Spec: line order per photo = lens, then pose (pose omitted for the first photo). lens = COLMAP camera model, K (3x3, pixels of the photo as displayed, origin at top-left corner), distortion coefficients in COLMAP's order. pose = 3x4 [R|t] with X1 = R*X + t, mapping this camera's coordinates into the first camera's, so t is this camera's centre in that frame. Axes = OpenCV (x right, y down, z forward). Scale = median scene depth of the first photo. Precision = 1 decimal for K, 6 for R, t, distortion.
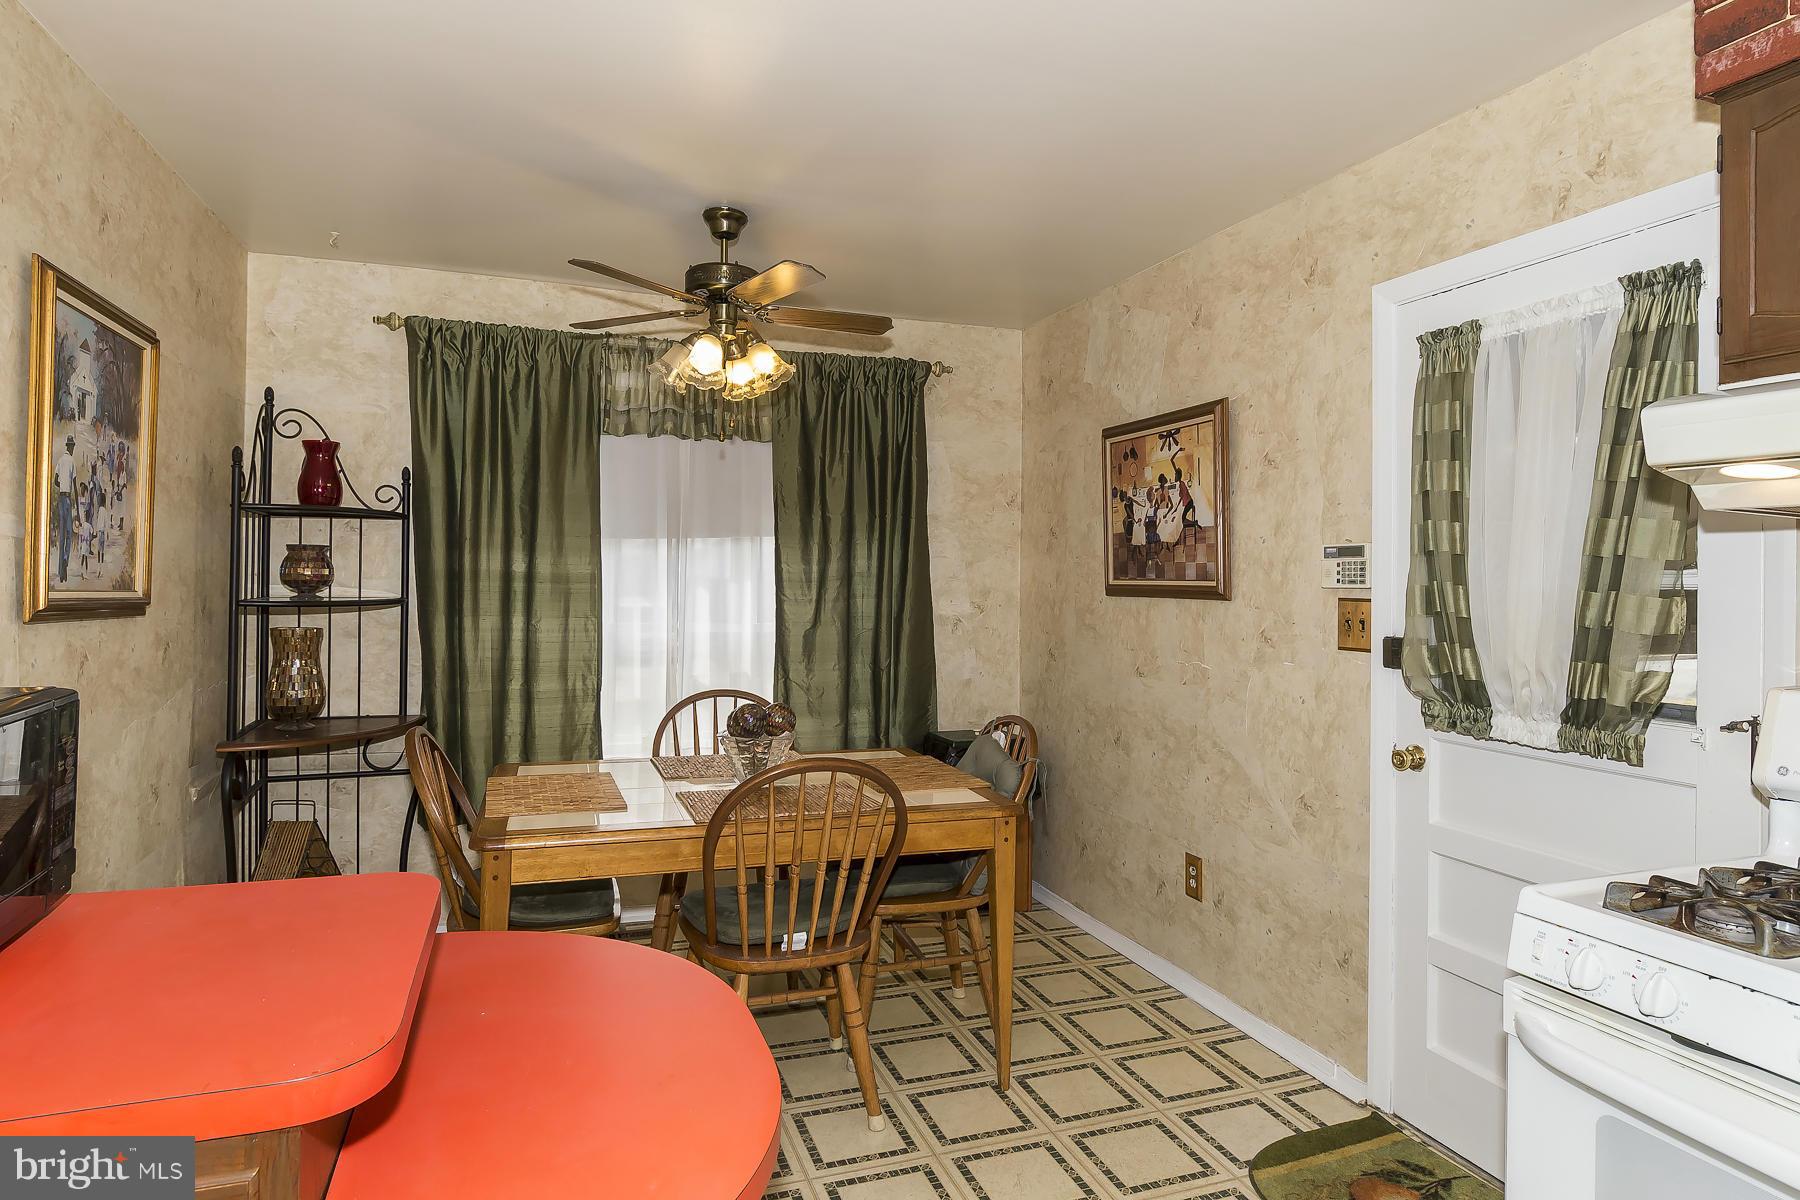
lens RADIAL K [[1076.5, 0, 899.5], [0, 1076.5, 576.2], [0, 0, 1]] dist [-0.002560, 0.000432]
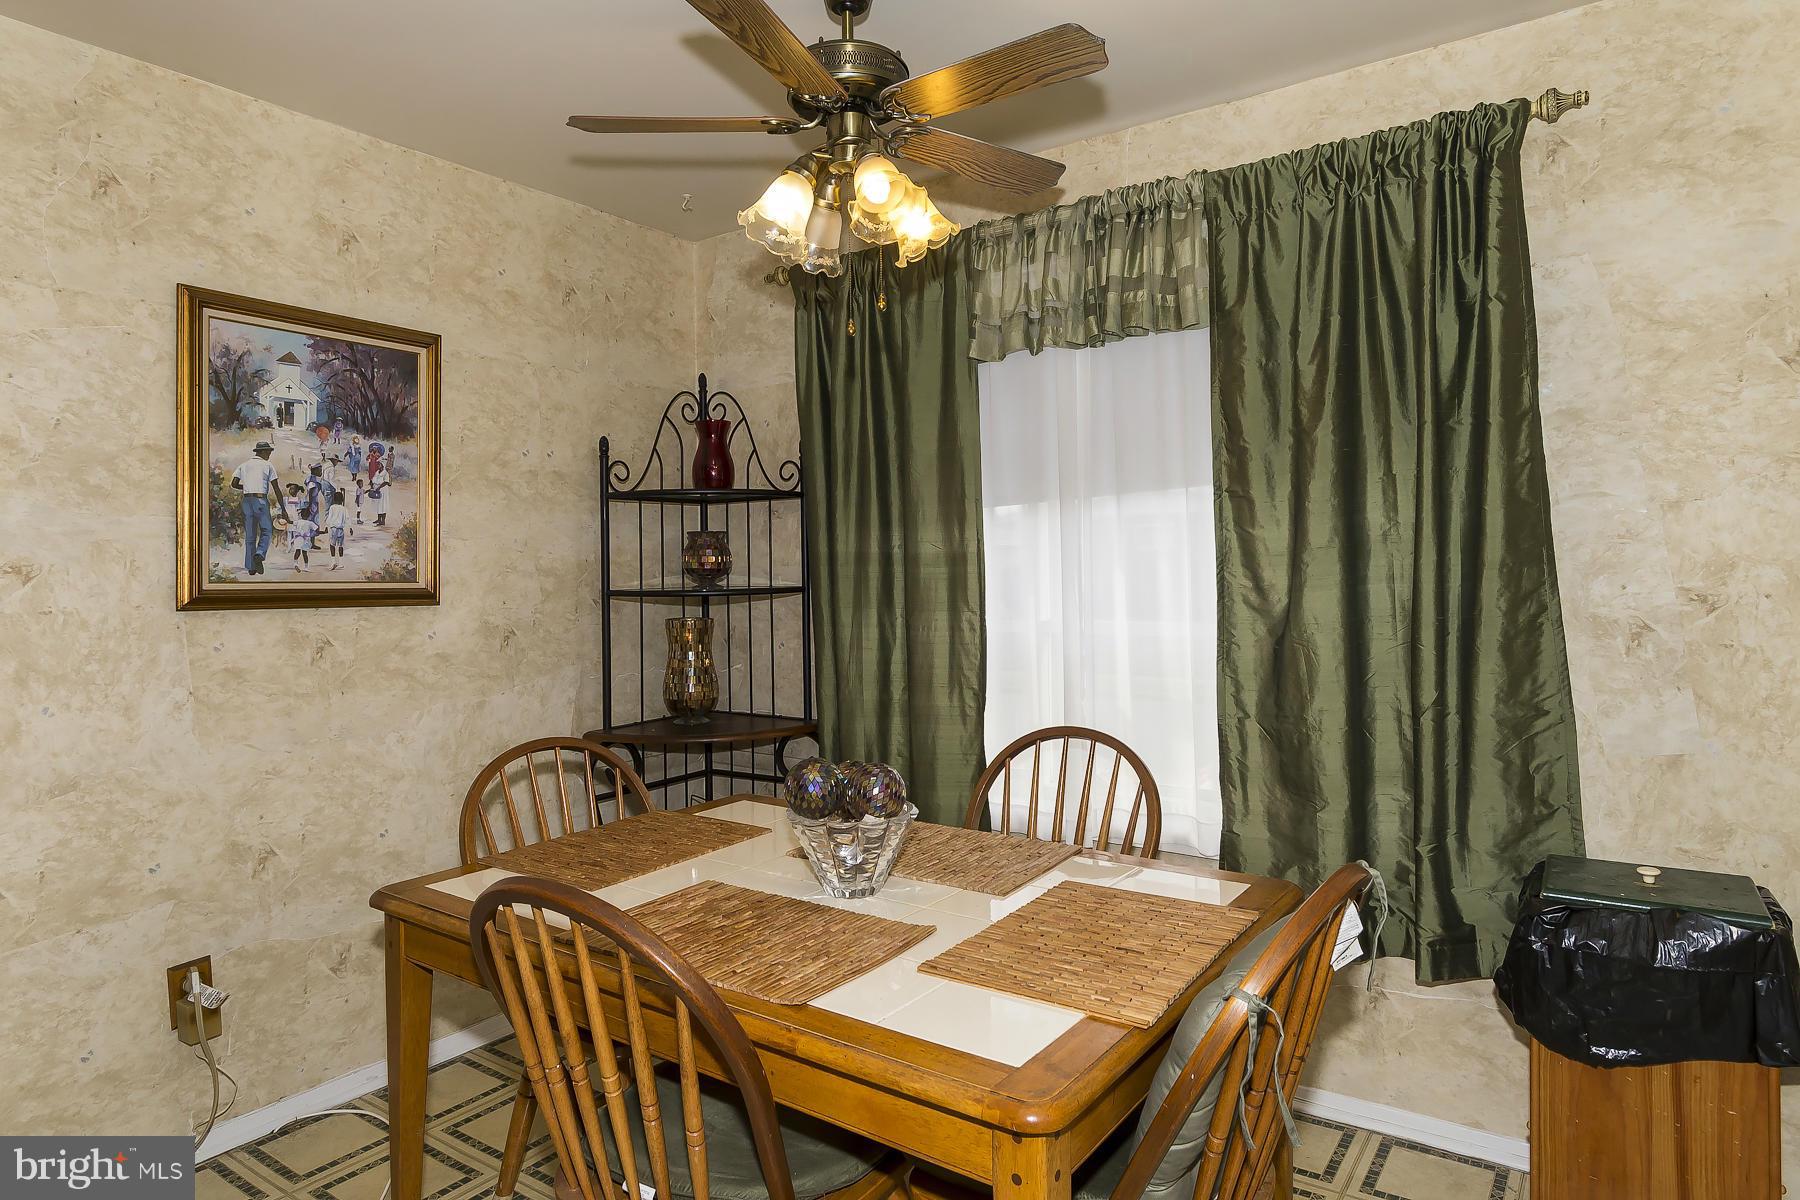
lens RADIAL K [[1076.5, 0, 899.5], [0, 1076.5, 576.2], [0, 0, 1]] dist [-0.002560, 0.000432]
pose [[0.561872, -0.013779, -0.827110, 0.322098], [0.022754, 0.999740, -0.001198, 0.014712], [0.826911, -0.018147, 0.562039, 0.582470]]
